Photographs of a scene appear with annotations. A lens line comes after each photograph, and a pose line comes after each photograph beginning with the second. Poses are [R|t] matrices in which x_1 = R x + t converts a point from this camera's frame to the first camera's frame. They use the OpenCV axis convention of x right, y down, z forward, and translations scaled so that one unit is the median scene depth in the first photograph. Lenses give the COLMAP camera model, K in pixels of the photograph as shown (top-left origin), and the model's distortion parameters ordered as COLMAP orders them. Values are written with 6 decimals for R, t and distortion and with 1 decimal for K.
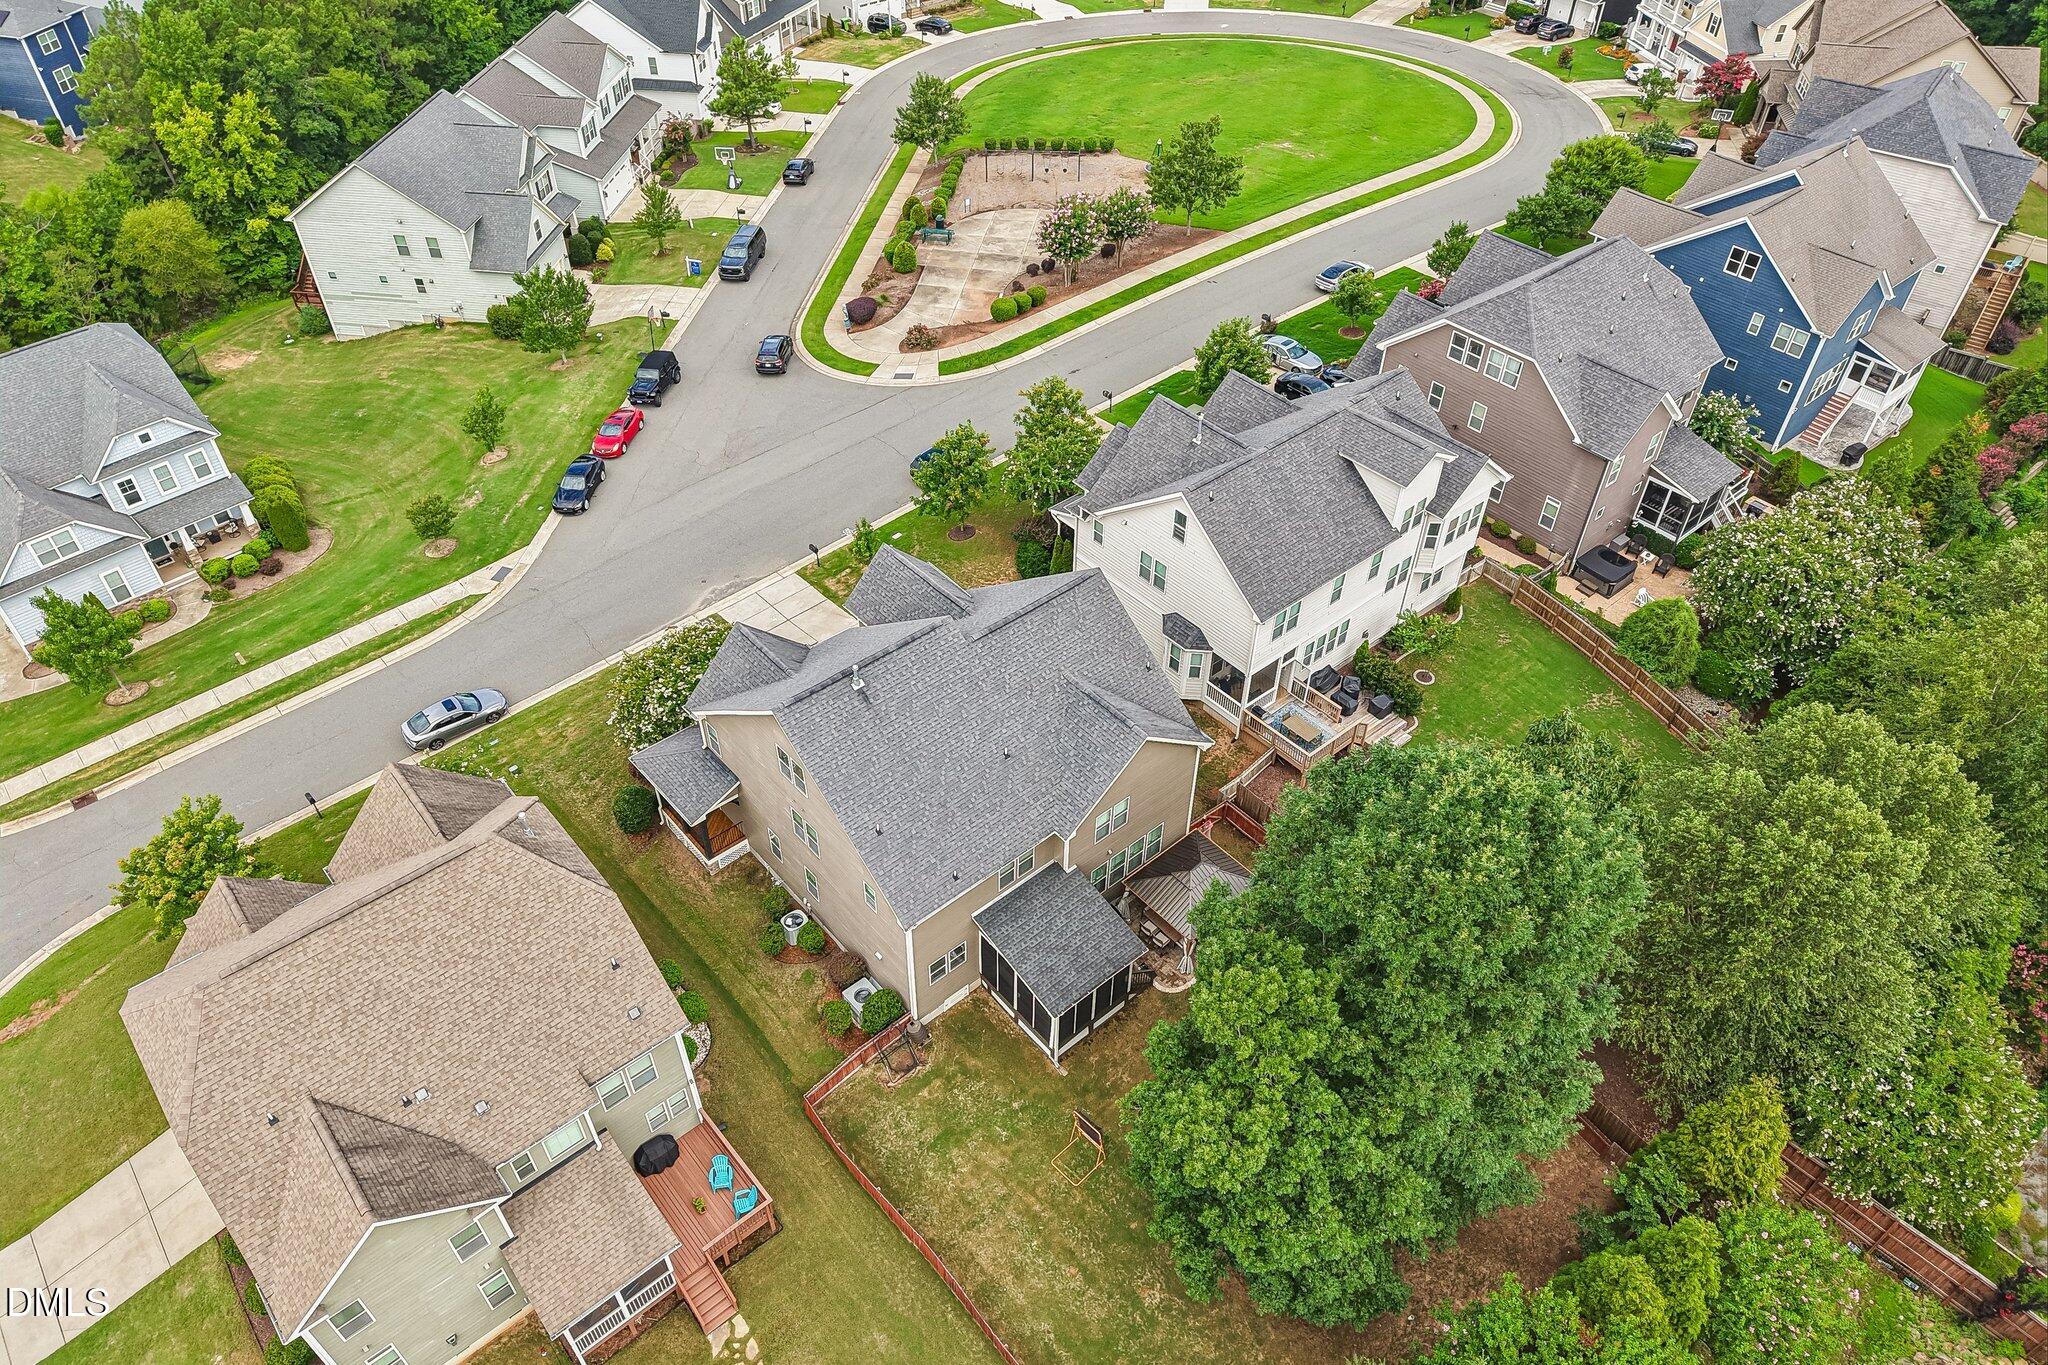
lens RADIAL K [[1374.4, 0, 1008.6], [0, 1374.4, 684.8], [0, 0, 1]] dist [0.021856, -0.005947]
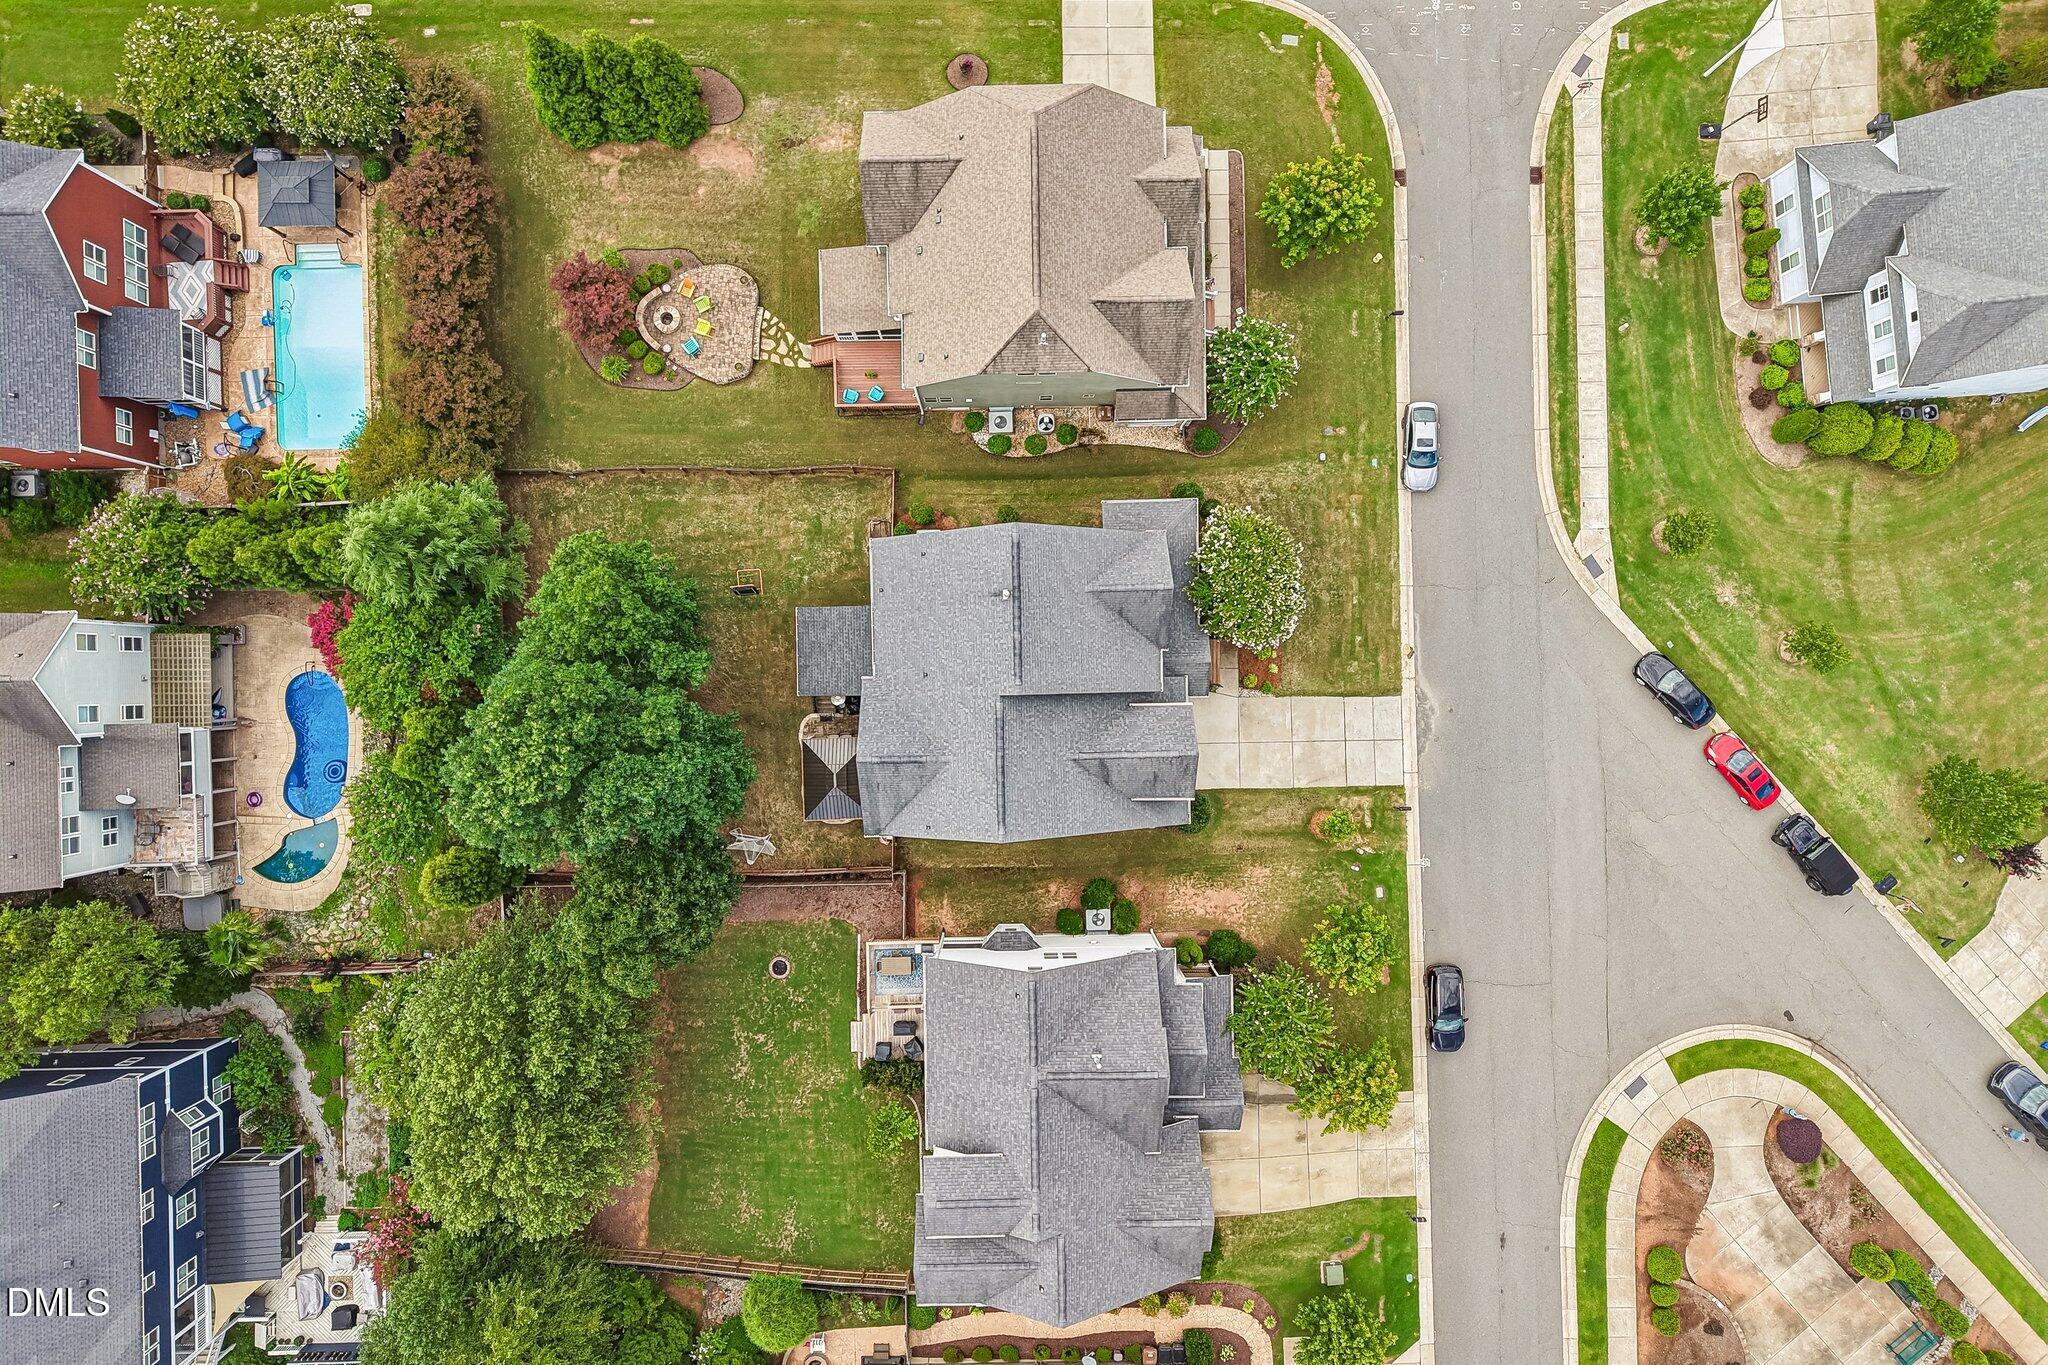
lens RADIAL K [[1407.5, 0, 1024.0], [0, 1407.5, 682.5], [0, 0, 1]] dist [0.038253, -0.003666]
pose [[-0.631297, 0.775496, -0.008364, -0.029782], [-0.540007, -0.431804, 0.722453, -0.656718], [0.556648, 0.460599, 0.691370, 0.088693]]
